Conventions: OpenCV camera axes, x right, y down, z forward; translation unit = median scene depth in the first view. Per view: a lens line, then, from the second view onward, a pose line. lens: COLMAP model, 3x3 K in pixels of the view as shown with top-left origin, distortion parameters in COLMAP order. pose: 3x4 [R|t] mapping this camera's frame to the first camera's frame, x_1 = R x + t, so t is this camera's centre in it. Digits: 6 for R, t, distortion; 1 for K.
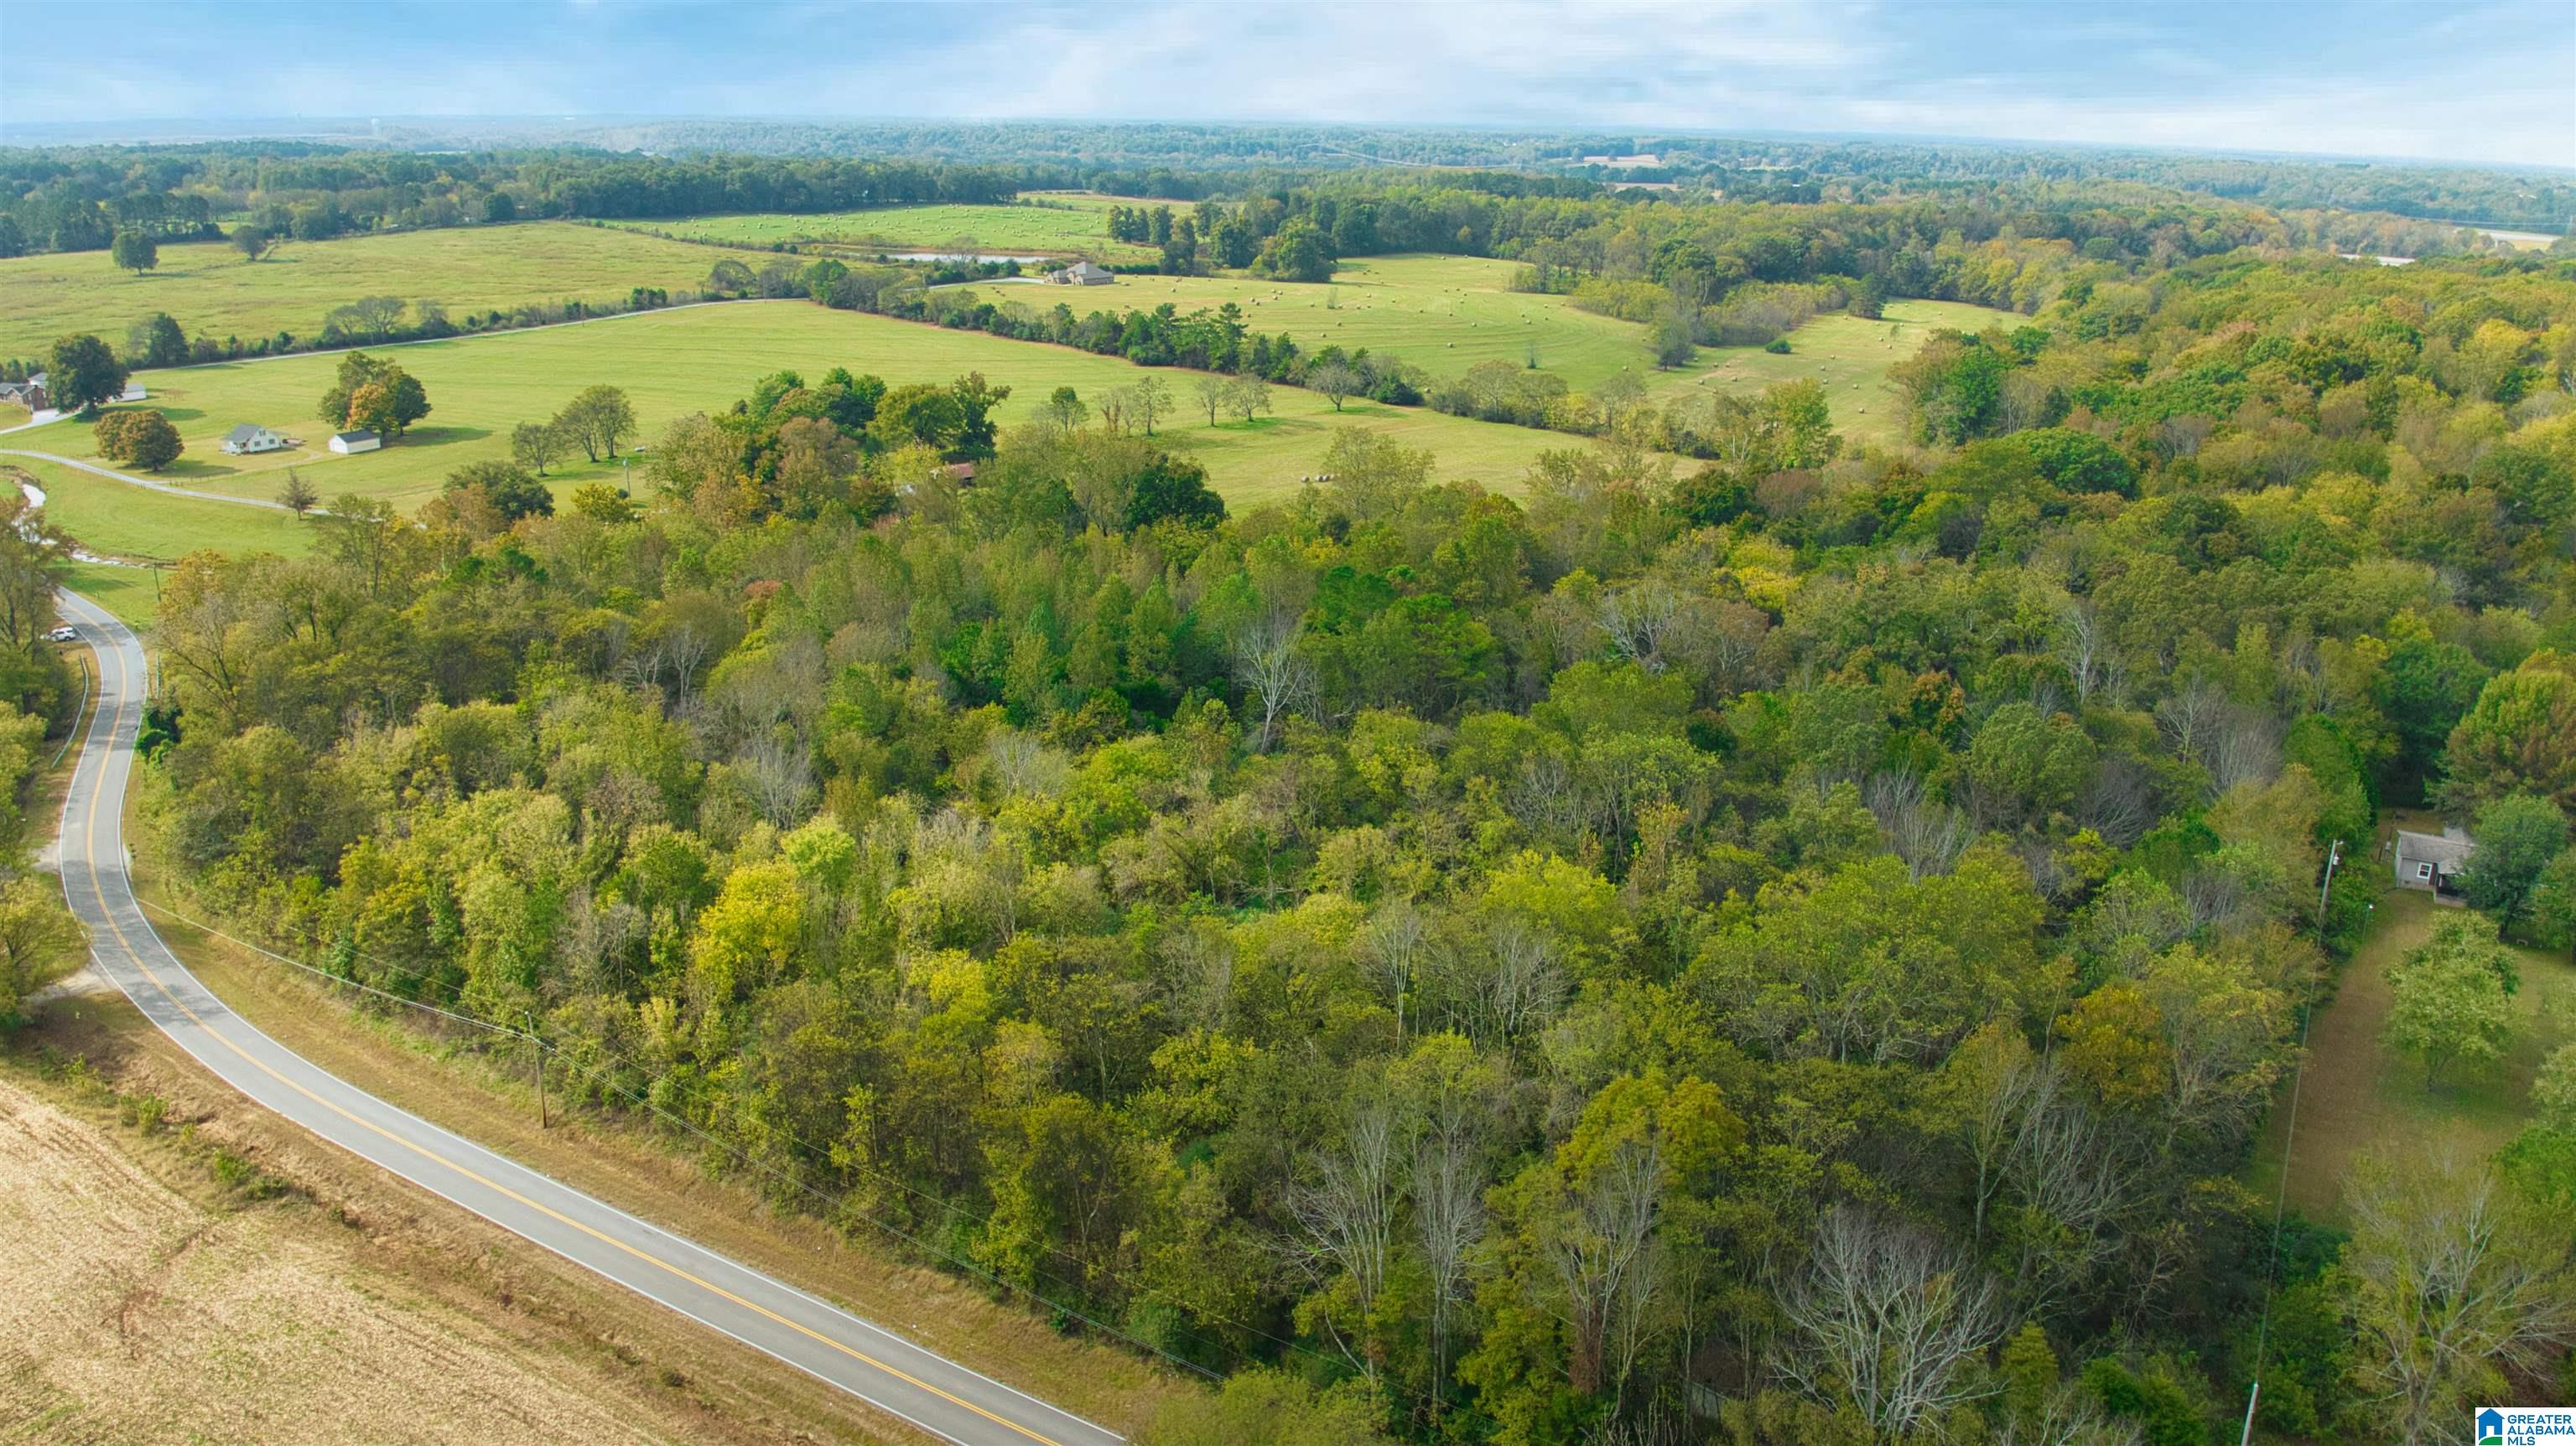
lens RADIAL K [[1899.5, 0, 1288.6], [0, 1899.5, 710.5], [0, 0, 1]] dist [-0.053379, -0.028247]
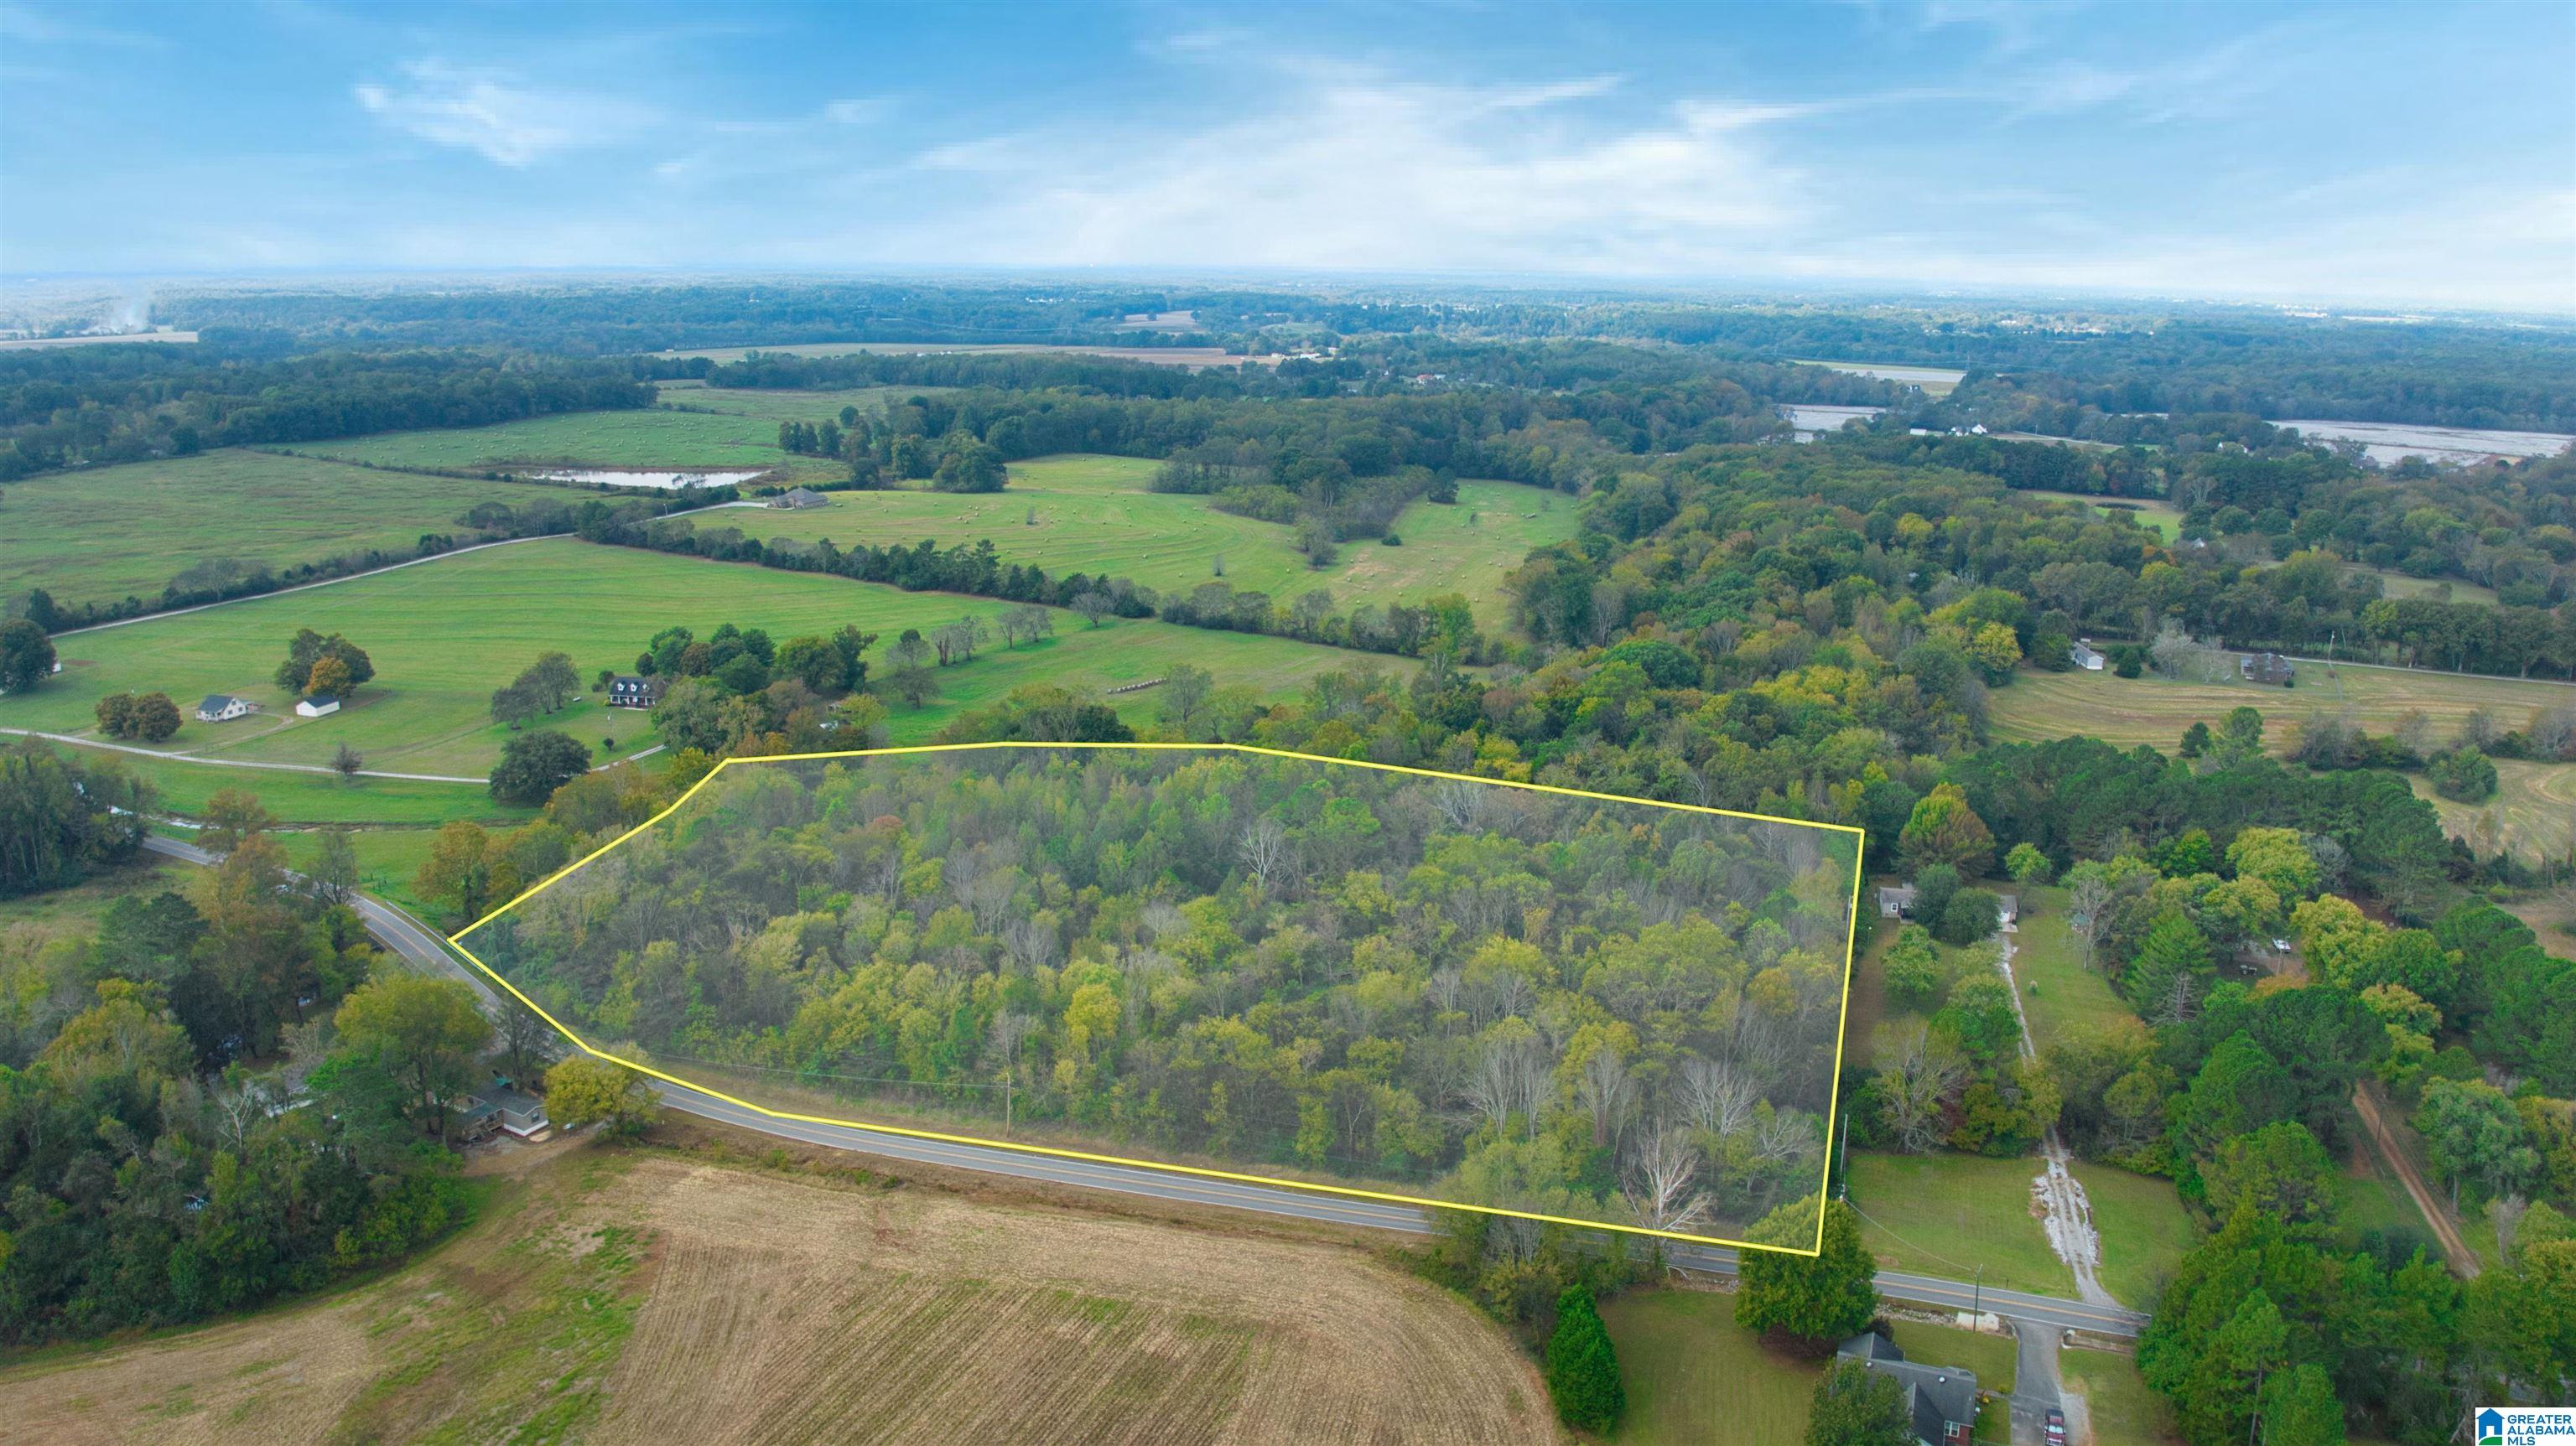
lens RADIAL K [[1899.5, 0, 1288.6], [0, 1899.5, 710.5], [0, 0, 1]] dist [-0.053379, -0.028247]
pose [[0.967966, -0.065940, 0.242267, -0.193288], [0.081274, 0.995236, -0.053843, -0.026371], [-0.237562, 0.071808, 0.968715, -0.323163]]
